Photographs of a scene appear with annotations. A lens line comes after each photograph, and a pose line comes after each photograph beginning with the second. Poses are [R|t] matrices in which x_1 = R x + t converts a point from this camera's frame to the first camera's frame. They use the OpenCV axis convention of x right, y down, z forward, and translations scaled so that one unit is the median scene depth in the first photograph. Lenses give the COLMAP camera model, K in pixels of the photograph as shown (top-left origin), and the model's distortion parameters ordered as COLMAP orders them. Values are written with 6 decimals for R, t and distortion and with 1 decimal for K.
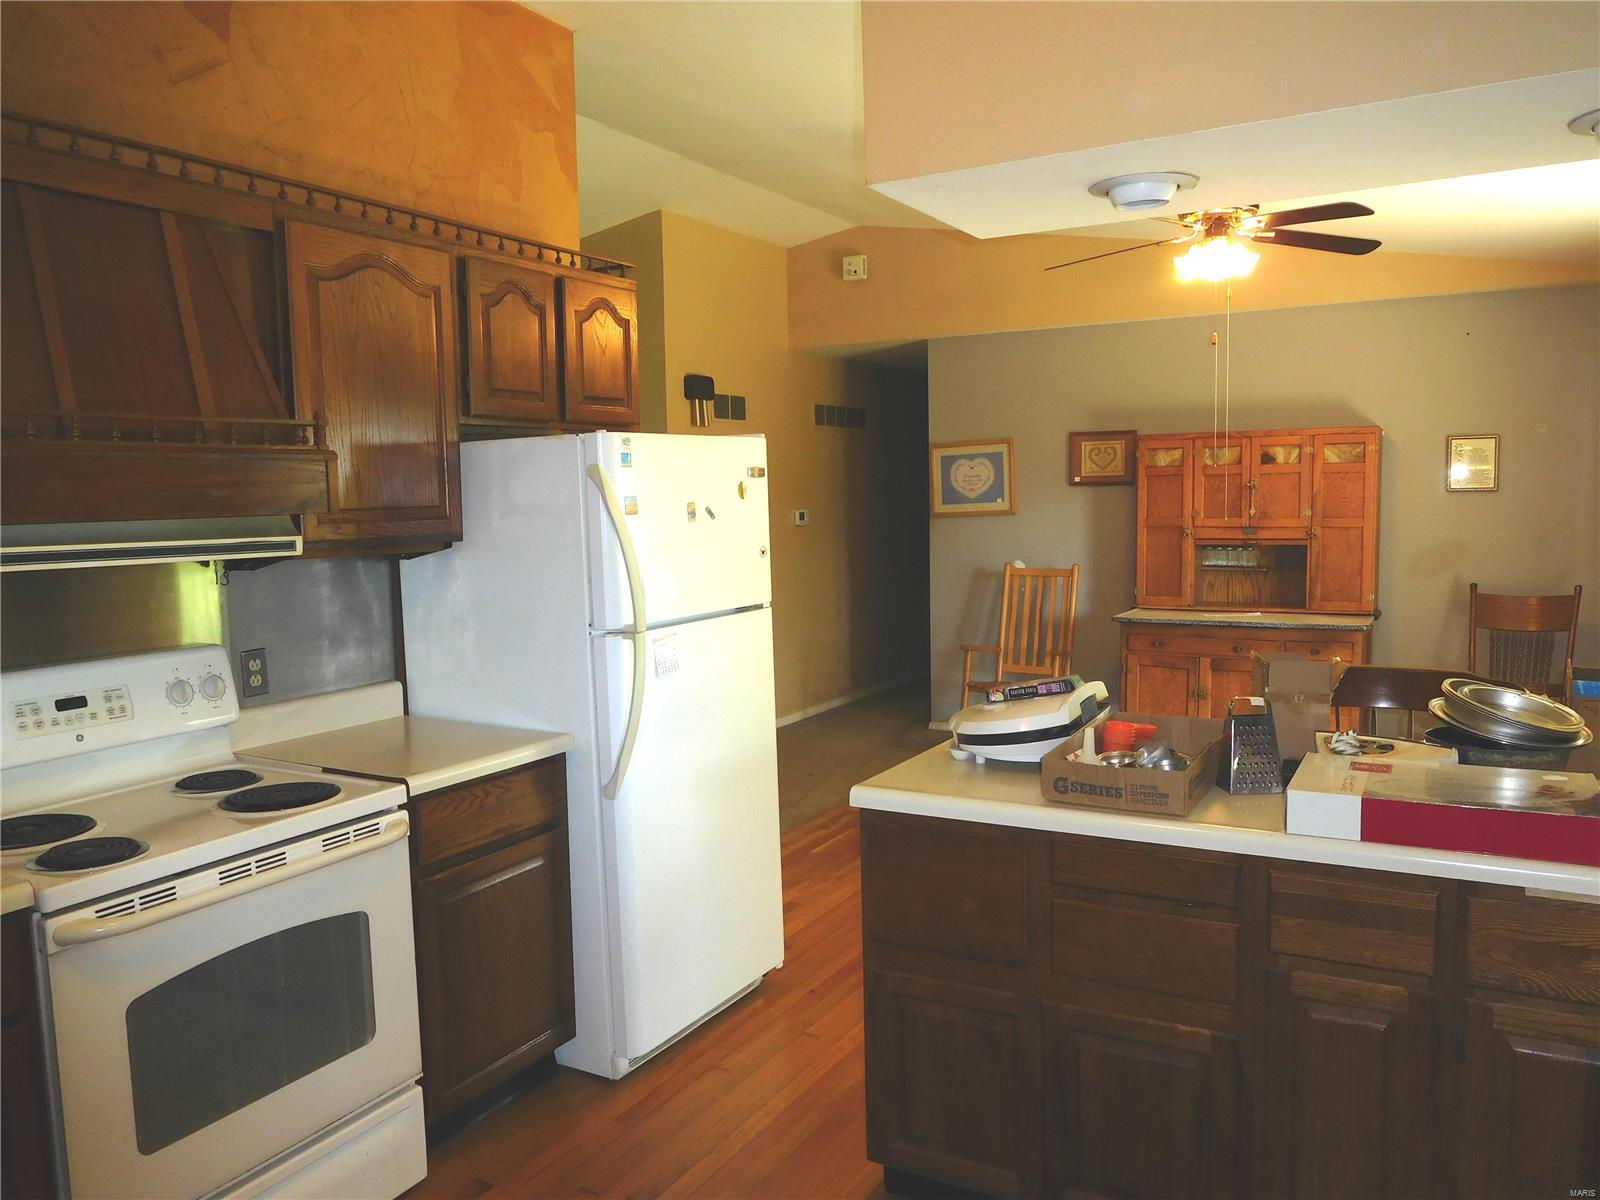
lens RADIAL K [[1208.0, 0, 803.2], [0, 1208.0, 603.0], [0, 0, 1]] dist [0.000448, -0.003675]
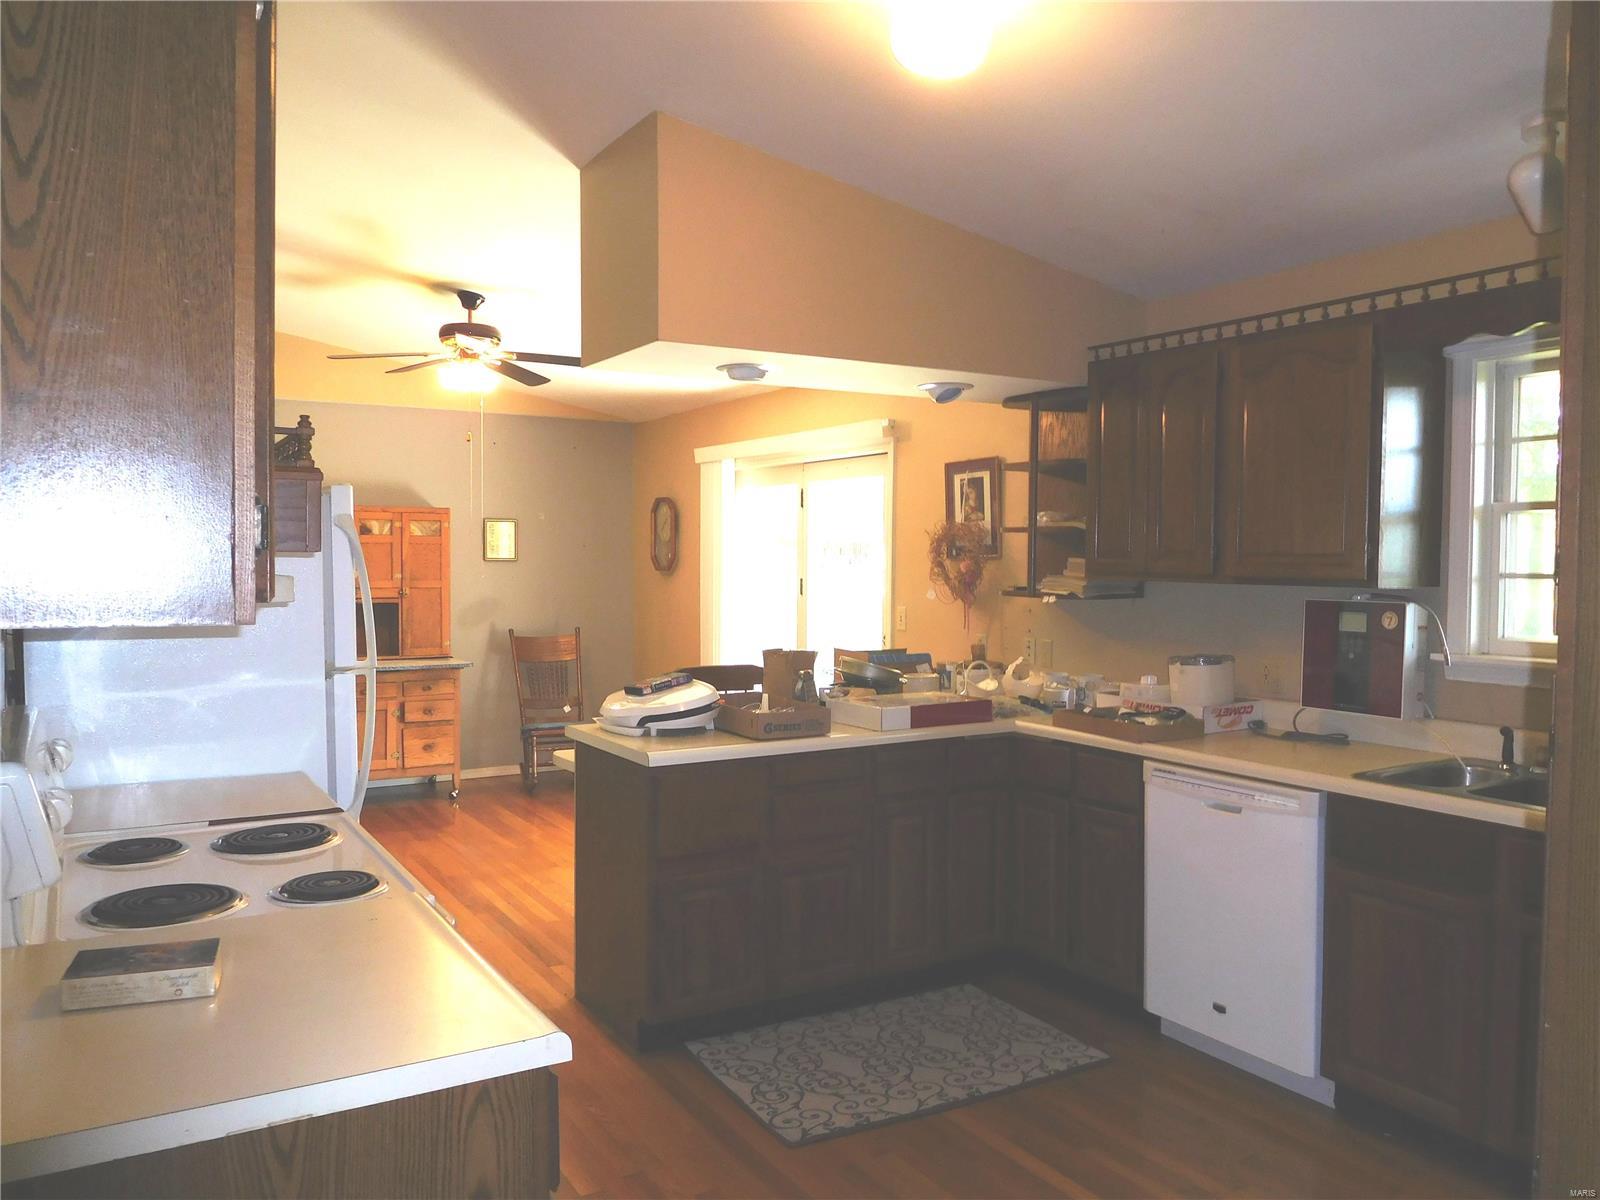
lens RADIAL K [[1208.0, 0, 804.7], [0, 1208.0, 601.0], [0, 0, 1]] dist [0.000448, -0.003675]
pose [[0.524189, -0.009226, 0.851552, -0.406108], [0.061261, 0.997759, -0.026900, 0.008056], [-0.849396, 0.066268, 0.523579, 0.020228]]
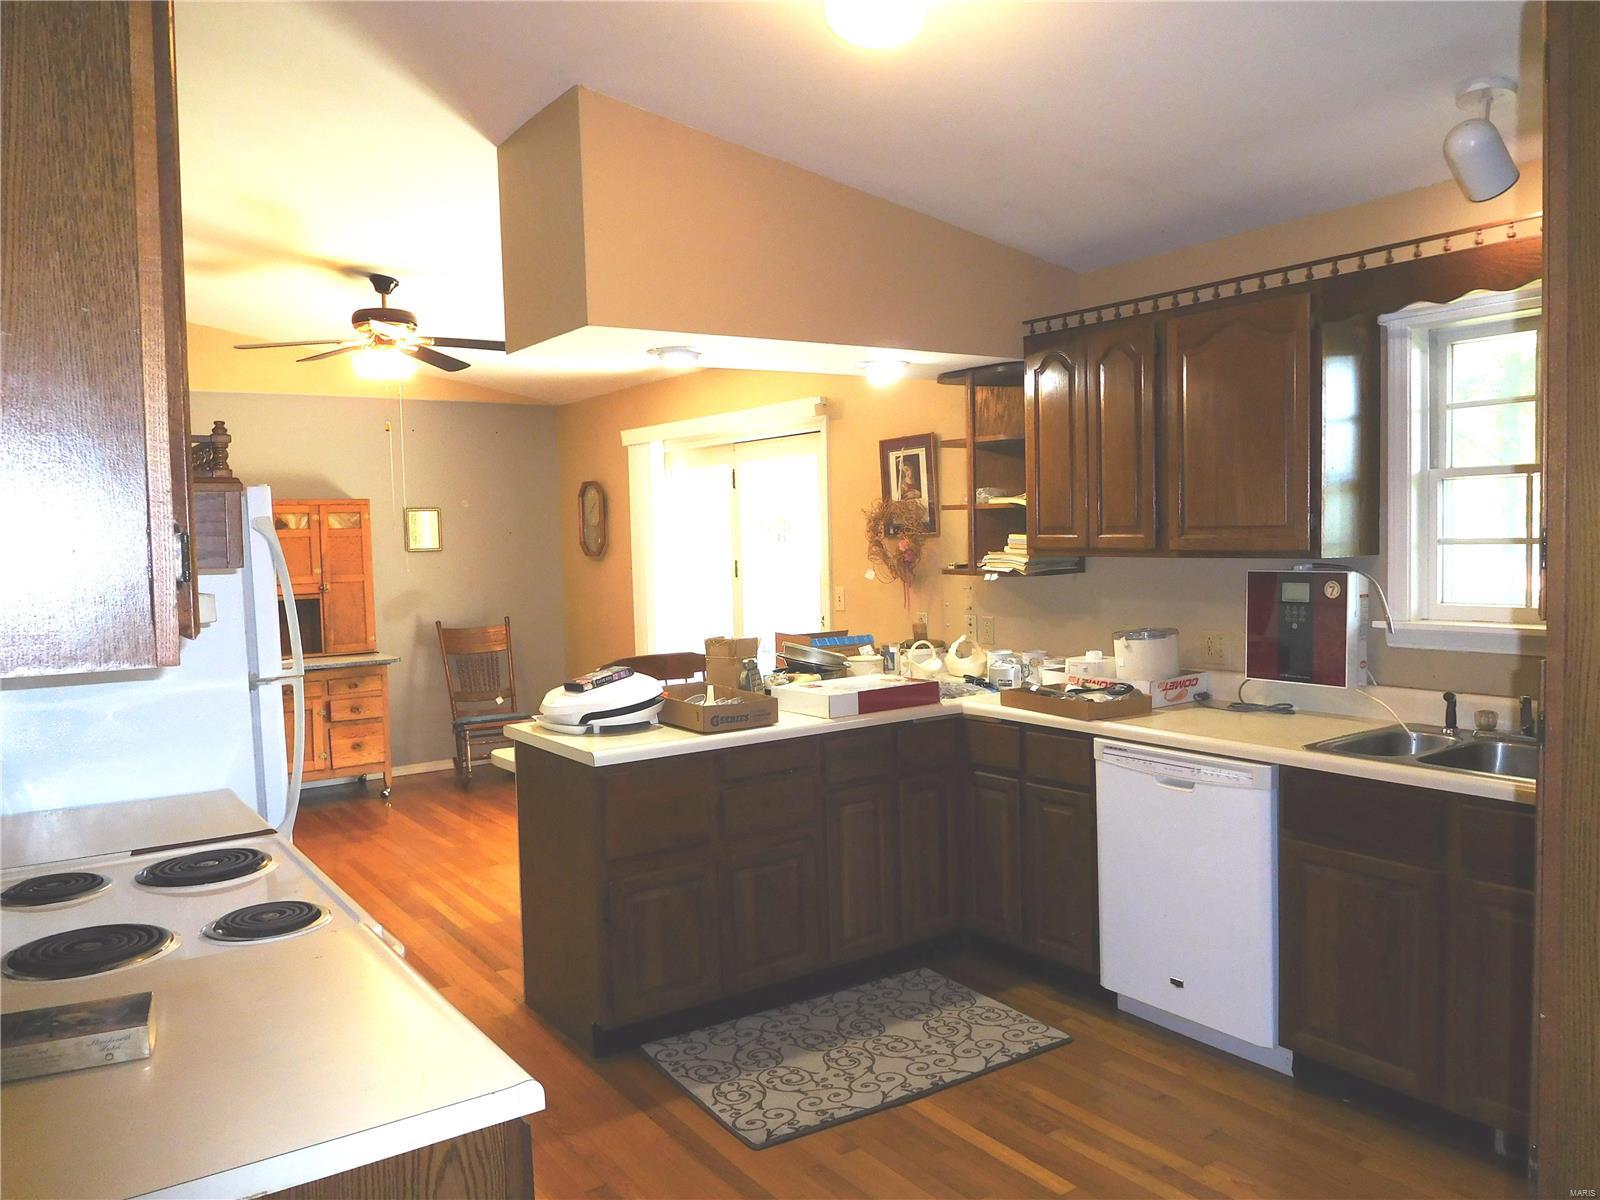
lens RADIAL K [[1208.0, 0, 801.8], [0, 1208.0, 600.1], [0, 0, 1]] dist [0.000448, -0.003675]
pose [[0.473154, -0.044063, 0.879877, -0.398938], [0.096040, 0.995376, -0.001799, 0.000902], [-0.875729, 0.085355, 0.475198, 0.032910]]
